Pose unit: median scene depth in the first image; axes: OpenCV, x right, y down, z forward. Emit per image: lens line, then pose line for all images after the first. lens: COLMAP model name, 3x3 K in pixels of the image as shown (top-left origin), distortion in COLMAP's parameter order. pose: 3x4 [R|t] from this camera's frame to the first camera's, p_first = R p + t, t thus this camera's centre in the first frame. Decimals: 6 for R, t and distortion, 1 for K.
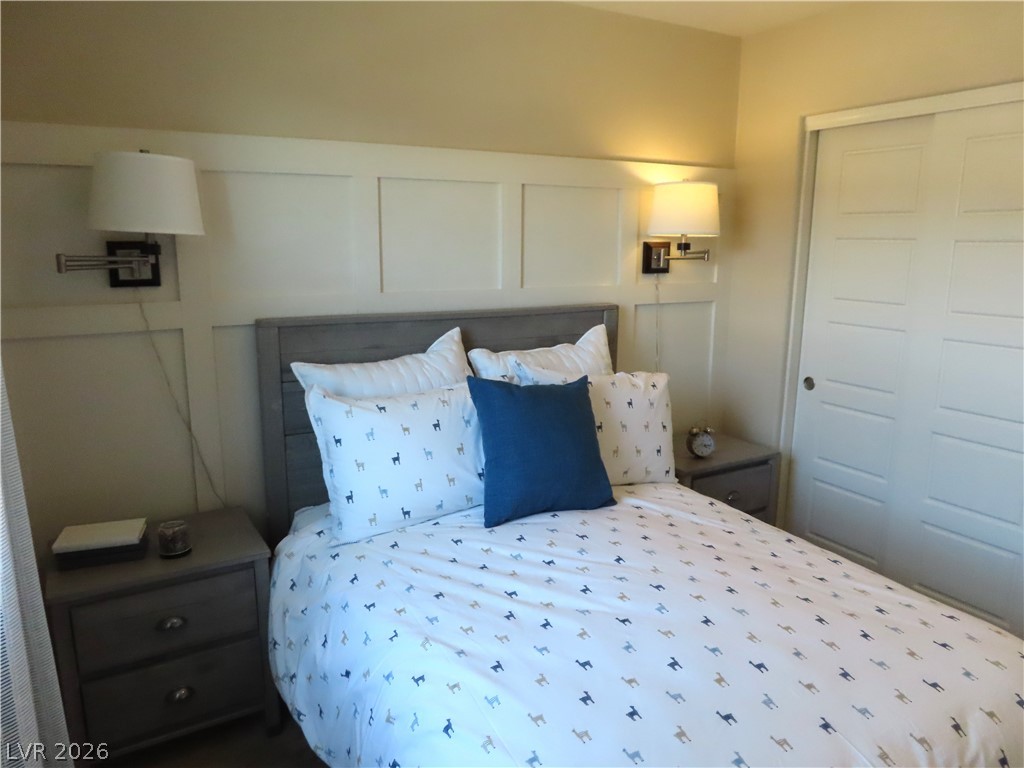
lens RADIAL K [[733.6, 0, 512.0], [0, 733.6, 384.0], [0, 0, 1]] dist [-0.009680, -0.000961]
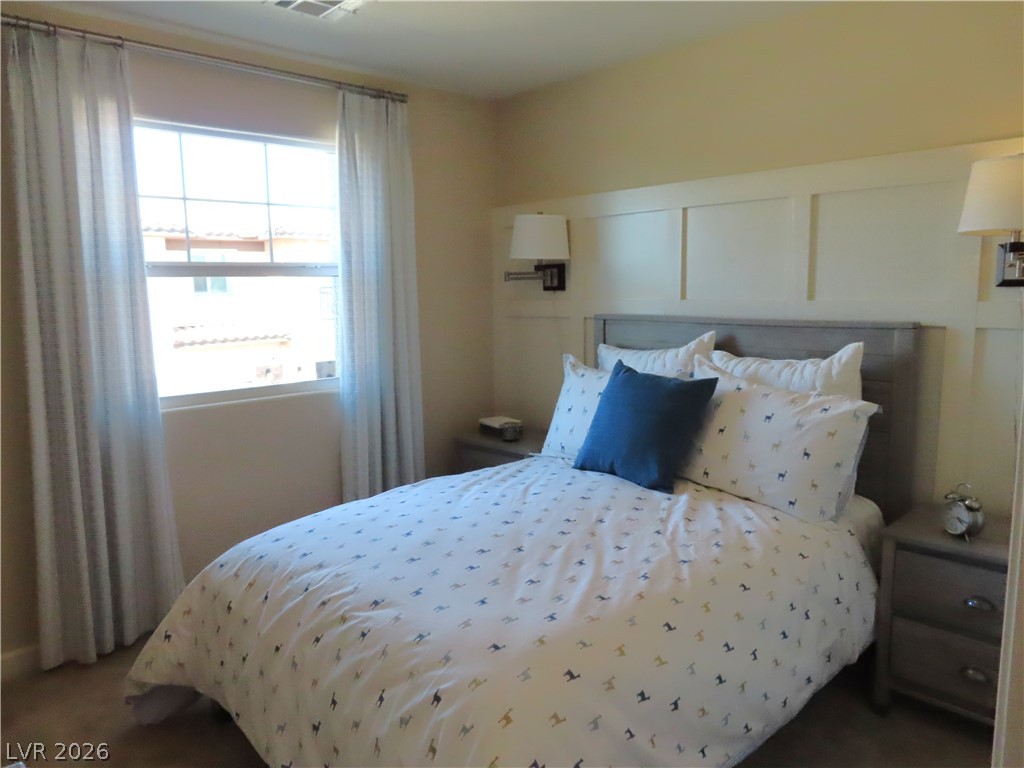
lens RADIAL K [[733.6, 0, 512.0], [0, 733.6, 384.0], [0, 0, 1]] dist [-0.009680, -0.000961]
pose [[0.240572, 0.121822, -0.962956, 1.114469], [-0.171667, 0.981793, 0.081318, -0.040836], [0.955330, 0.145745, 0.257104, 0.489950]]
